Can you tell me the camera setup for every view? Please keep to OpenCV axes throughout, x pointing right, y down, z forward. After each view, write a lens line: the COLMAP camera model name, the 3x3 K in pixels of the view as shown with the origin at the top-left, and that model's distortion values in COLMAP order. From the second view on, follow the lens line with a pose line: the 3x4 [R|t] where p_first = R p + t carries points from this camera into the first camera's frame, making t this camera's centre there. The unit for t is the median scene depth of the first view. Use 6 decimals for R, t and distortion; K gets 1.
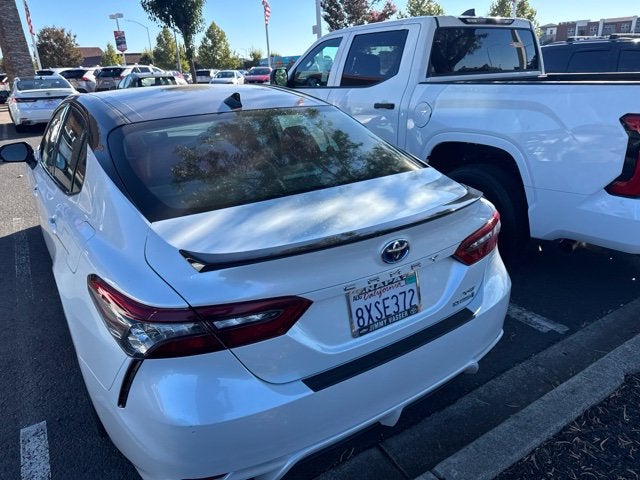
lens RADIAL K [[452.9, 0, 314.8], [0, 452.9, 241.4], [0, 0, 1]] dist [0.026023, -0.033916]
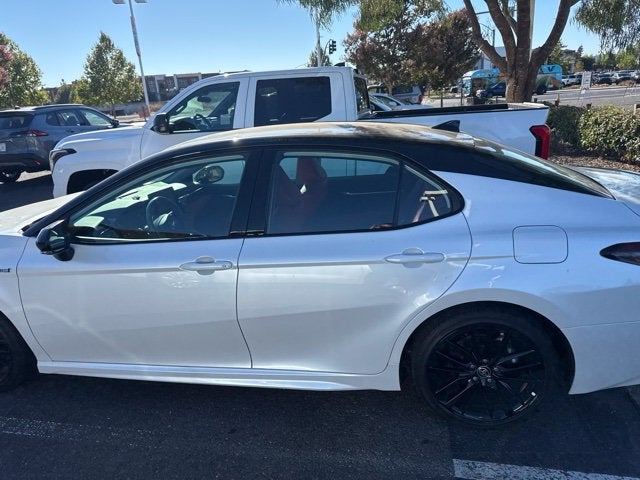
lens RADIAL K [[452.9, 0, 325.9], [0, 452.9, 244.8], [0, 0, 1]] dist [0.026023, -0.033916]
pose [[0.674074, -0.228689, 0.702371, -1.485708], [0.292245, 0.955849, 0.030749, -0.159346], [-0.678392, 0.184538, 0.711147, 0.463481]]
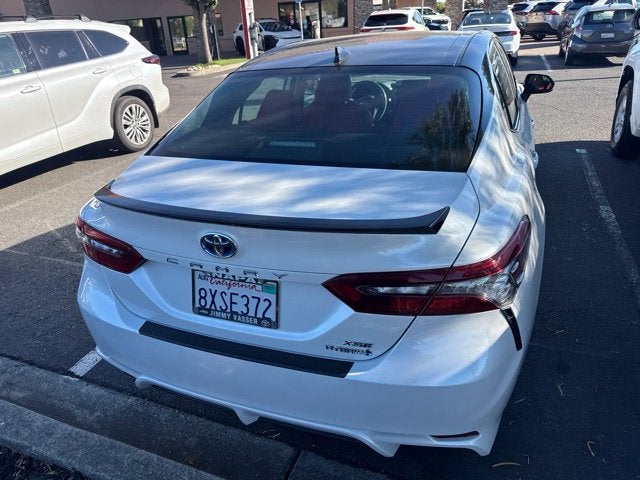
lens RADIAL K [[452.9, 0, 320.7], [0, 452.9, 245.8], [0, 0, 1]] dist [0.026023, -0.033916]
pose [[0.590913, 0.357842, -0.723029, 0.691075], [-0.257023, 0.933046, 0.251725, -0.186041], [0.764697, 0.037087, 0.643322, 0.423451]]
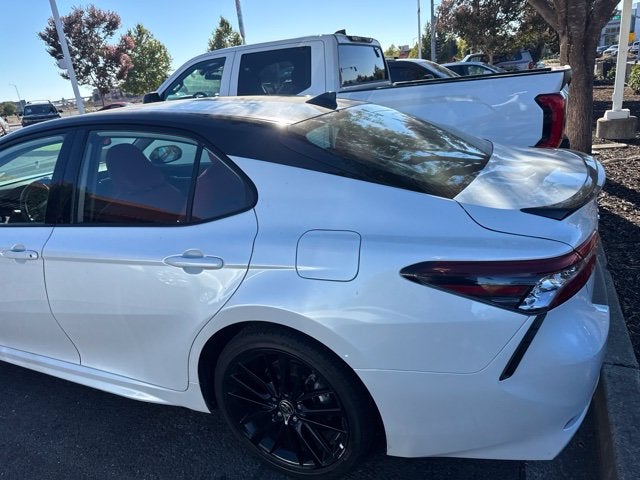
lens RADIAL K [[452.9, 0, 314.6], [0, 452.9, 239.8], [0, 0, 1]] dist [0.026023, -0.033916]
pose [[0.843946, -0.214354, 0.491740, -0.840484], [0.248411, 0.968646, -0.004091, -0.018369], [-0.475445, 0.125606, 0.870733, 0.209204]]
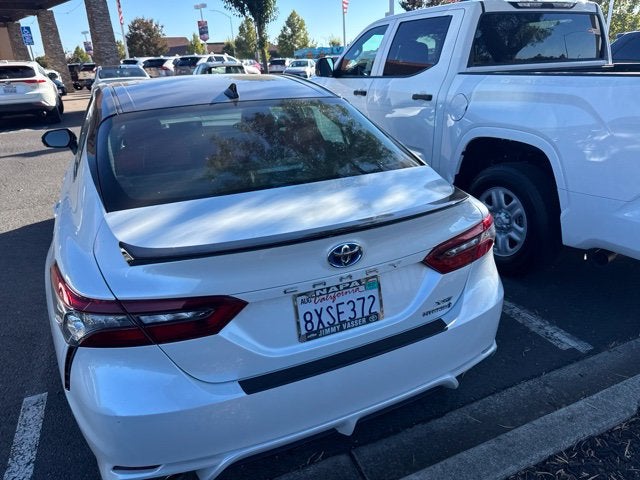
lens RADIAL K [[452.9, 0, 321.1], [0, 452.9, 246.5], [0, 0, 1]] dist [0.026023, -0.033916]
pose [[0.988815, 0.055371, -0.138488, 0.189168], [-0.051031, 0.998094, 0.034696, -0.019194], [0.140145, -0.027241, 0.989756, 0.043672]]
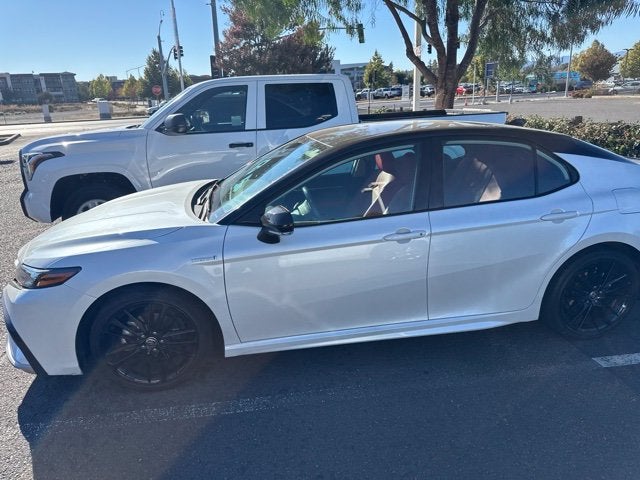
lens RADIAL K [[452.9, 0, 316.8], [0, 452.9, 237.3], [0, 0, 1]] dist [0.026023, -0.033916]
pose [[0.403104, -0.249085, 0.880605, -2.215234], [0.348285, 0.931593, 0.104077, -0.391856], [-0.846289, 0.264747, 0.462281, 1.075733]]
